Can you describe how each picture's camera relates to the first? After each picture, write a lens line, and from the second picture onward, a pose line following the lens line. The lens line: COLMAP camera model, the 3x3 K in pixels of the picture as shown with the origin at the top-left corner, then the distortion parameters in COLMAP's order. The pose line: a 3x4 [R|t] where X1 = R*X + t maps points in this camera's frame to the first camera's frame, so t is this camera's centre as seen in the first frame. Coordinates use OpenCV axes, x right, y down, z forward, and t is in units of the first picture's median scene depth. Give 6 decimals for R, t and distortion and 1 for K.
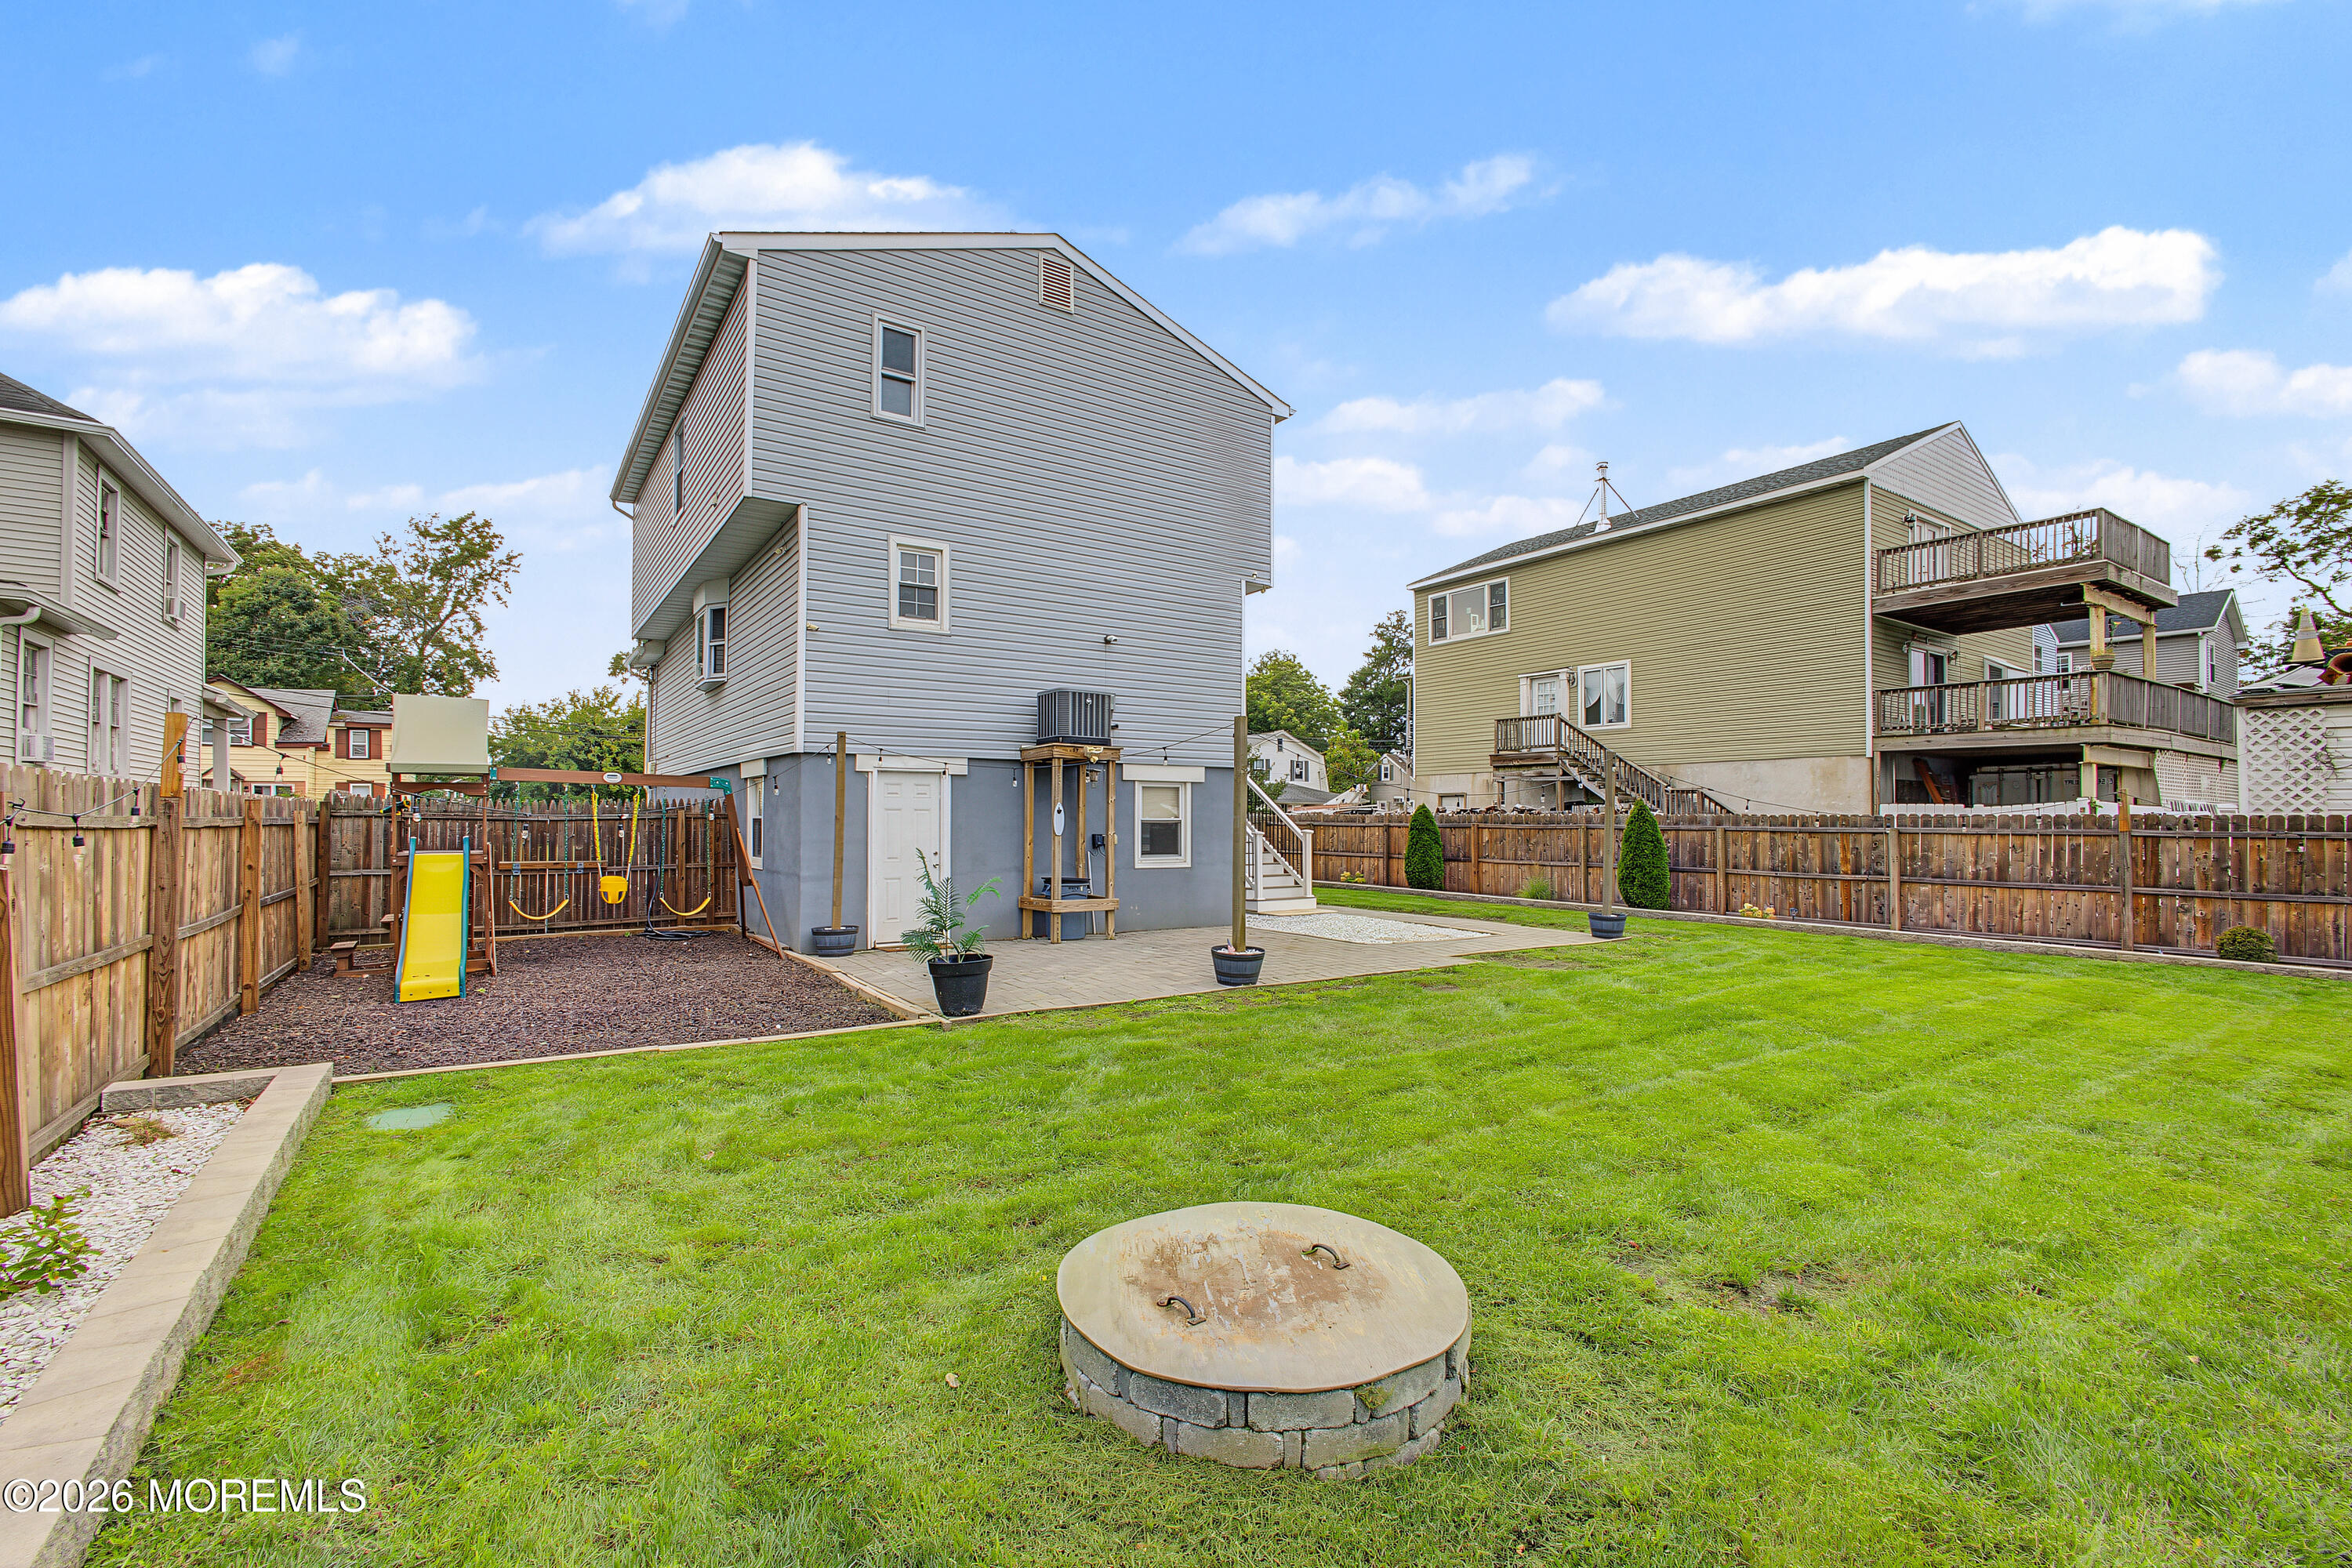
lens RADIAL K [[1040.0, 0, 1191.0], [0, 1040.0, 786.7], [0, 0, 1]] dist [-0.017868, -0.000149]
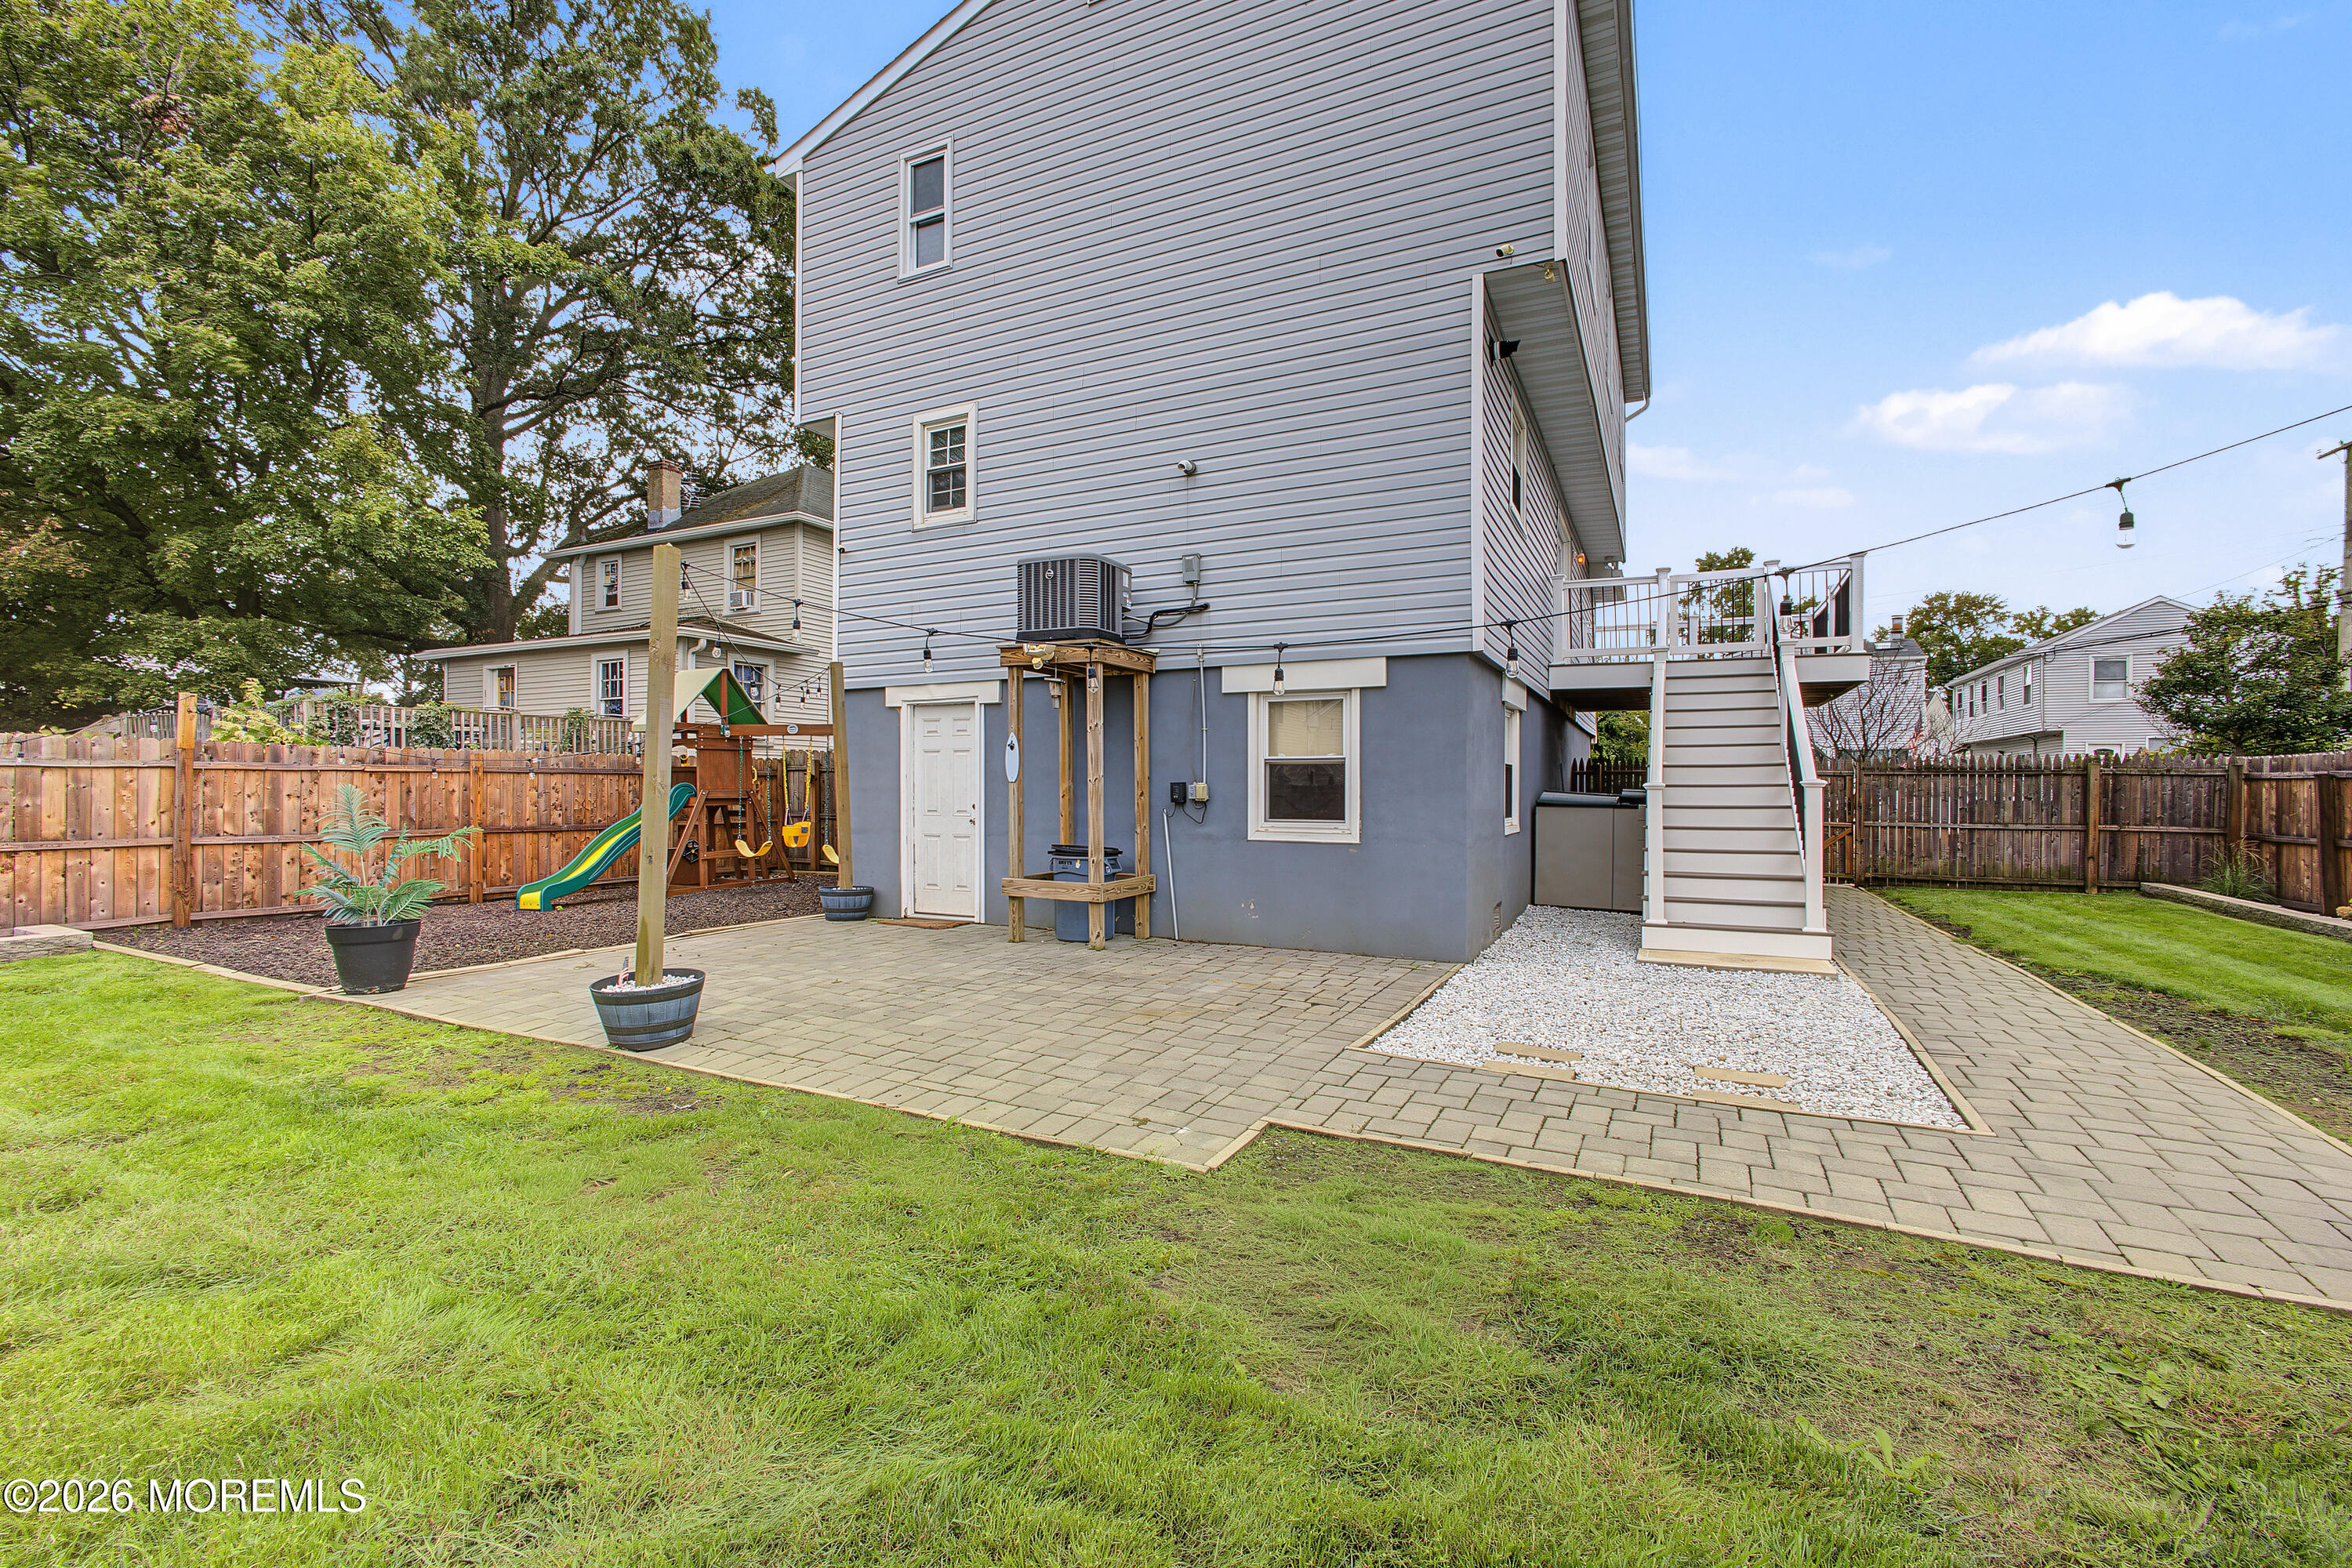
lens RADIAL K [[975.6, 0, 1168.5], [0, 975.6, 783.4], [0, 0, 1]] dist [-0.012426, -0.000167]
pose [[0.474813, 0.000402, -0.880087, 0.415658], [0.031112, 0.999367, 0.017242, 0.034622], [0.879537, -0.035568, 0.474500, 0.689534]]
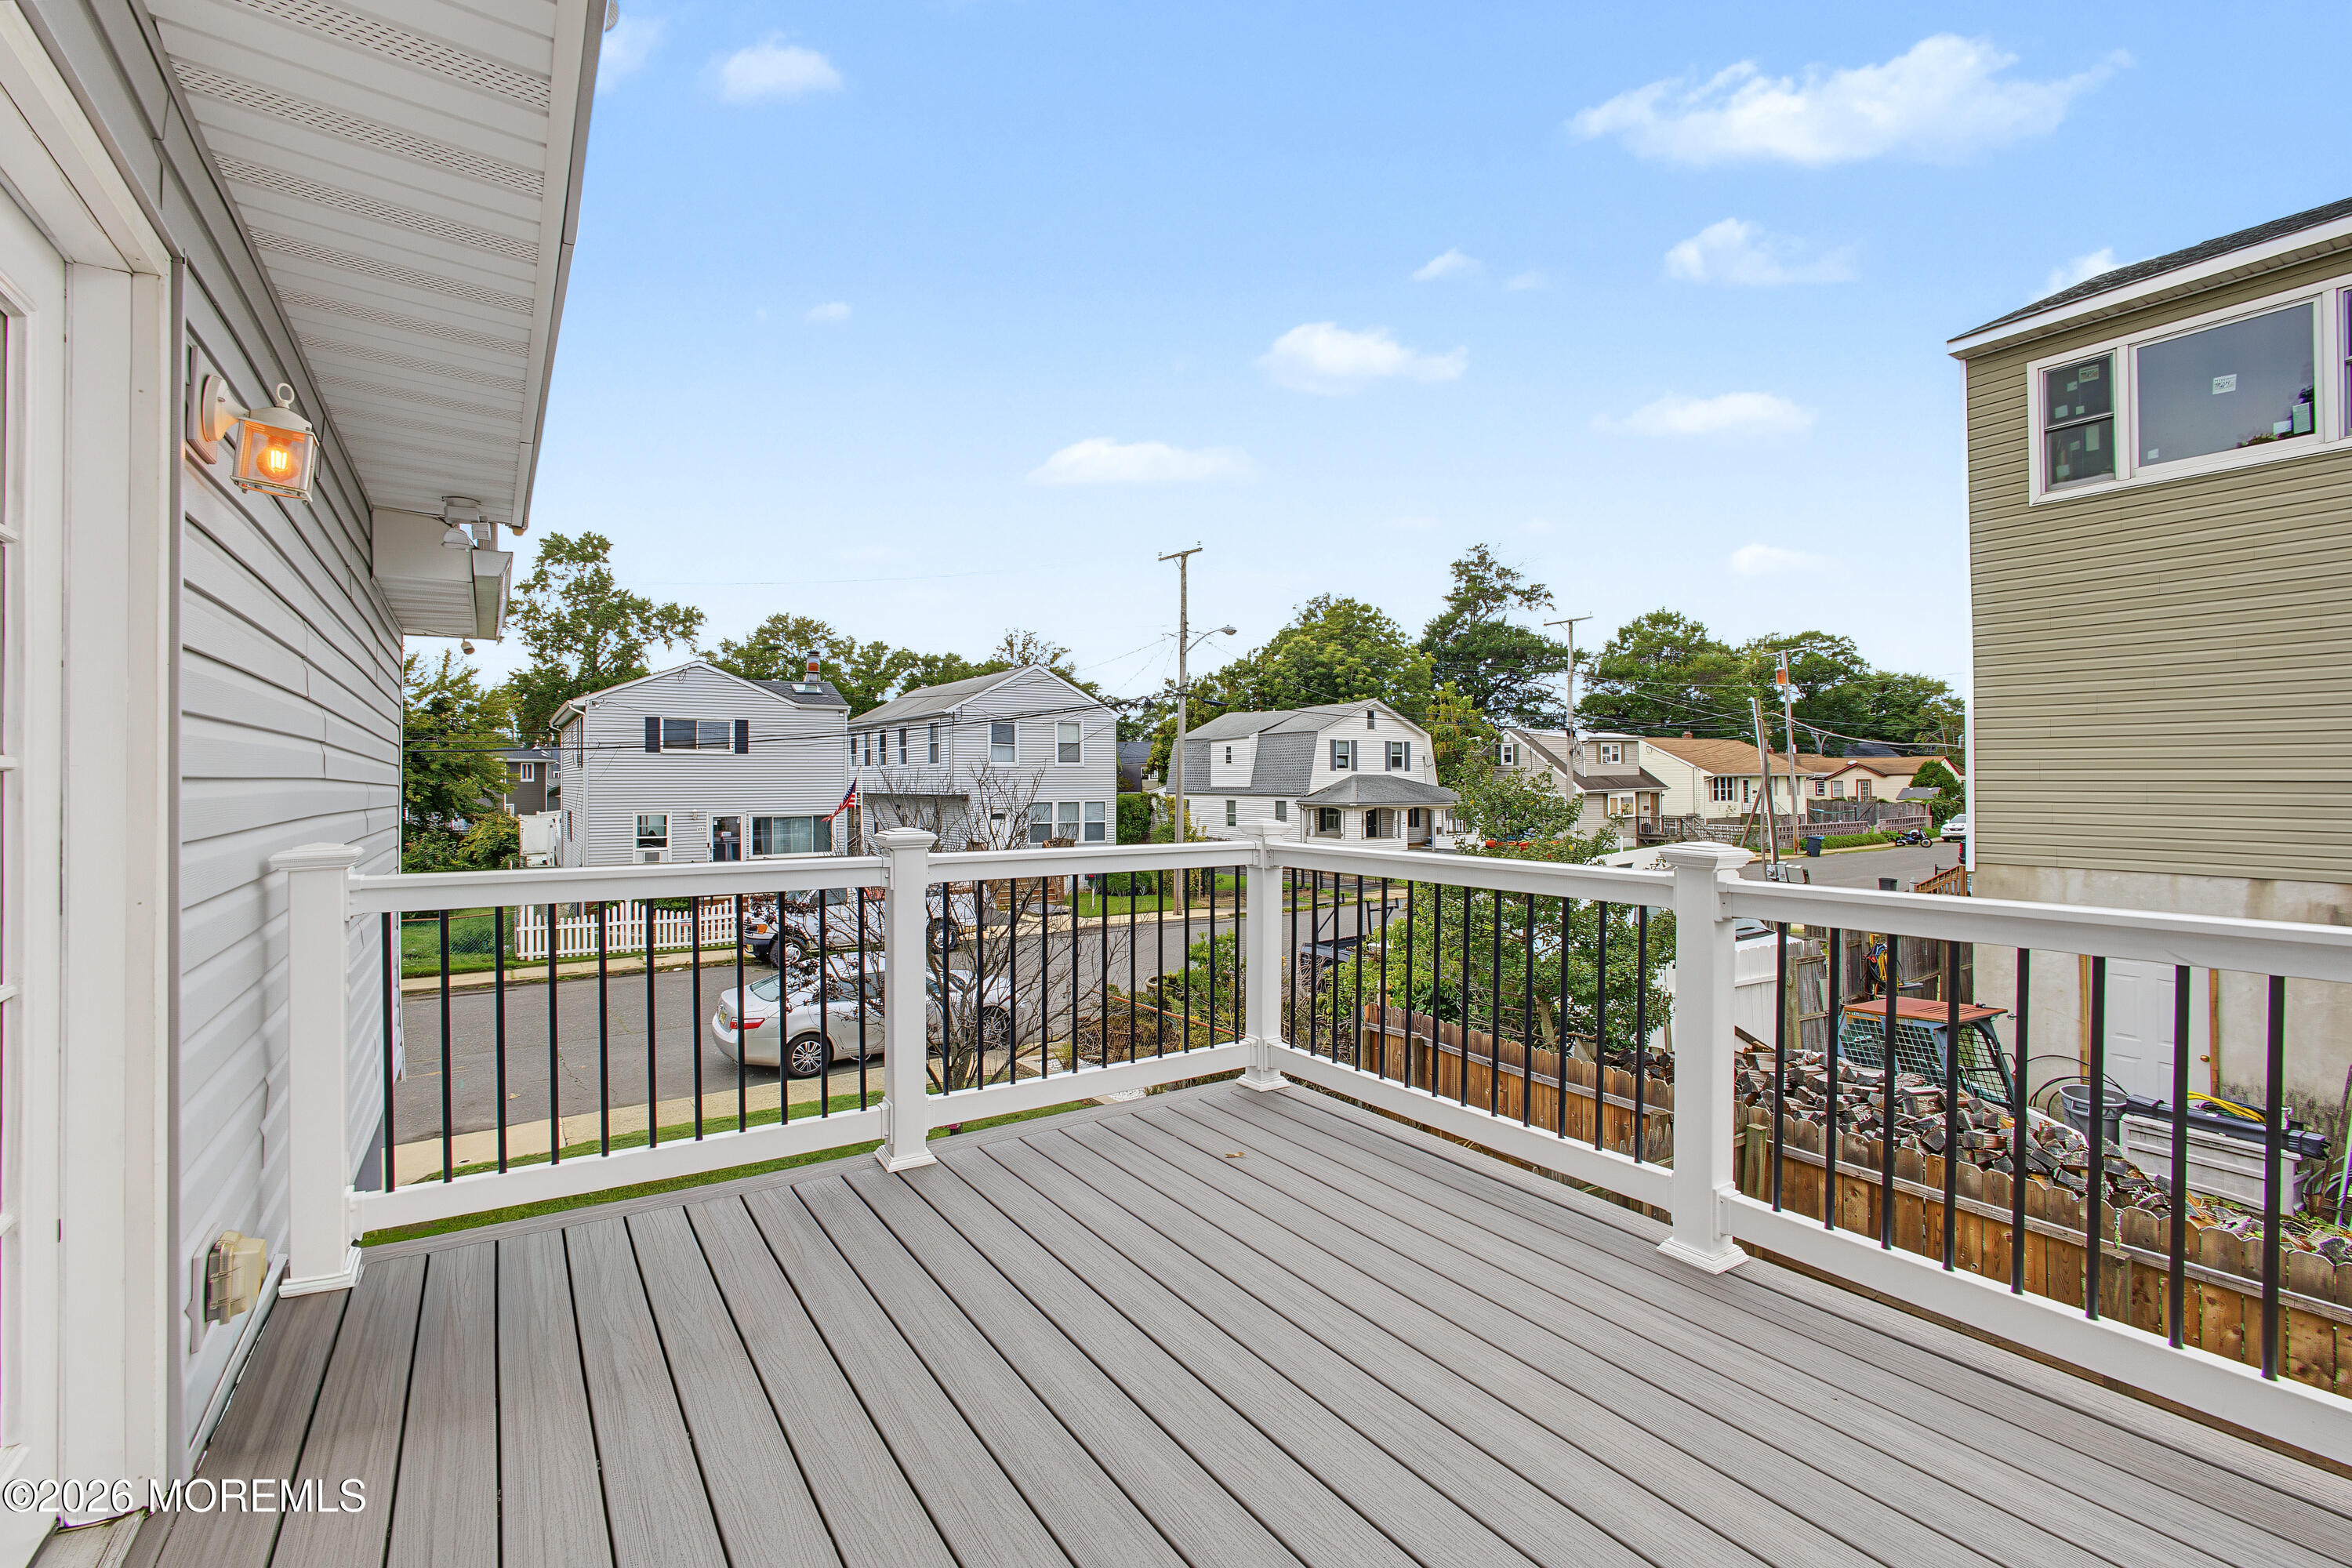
lens RADIAL K [[1040.0, 0, 1191.0], [0, 1040.0, 786.7], [0, 0, 1]] dist [-0.017868, -0.000149]
pose [[0.999879, -0.006163, -0.014301, -0.129659], [0.006753, 0.999113, 0.041575, -0.119695], [0.014032, -0.041667, 0.999033, 1.406194]]
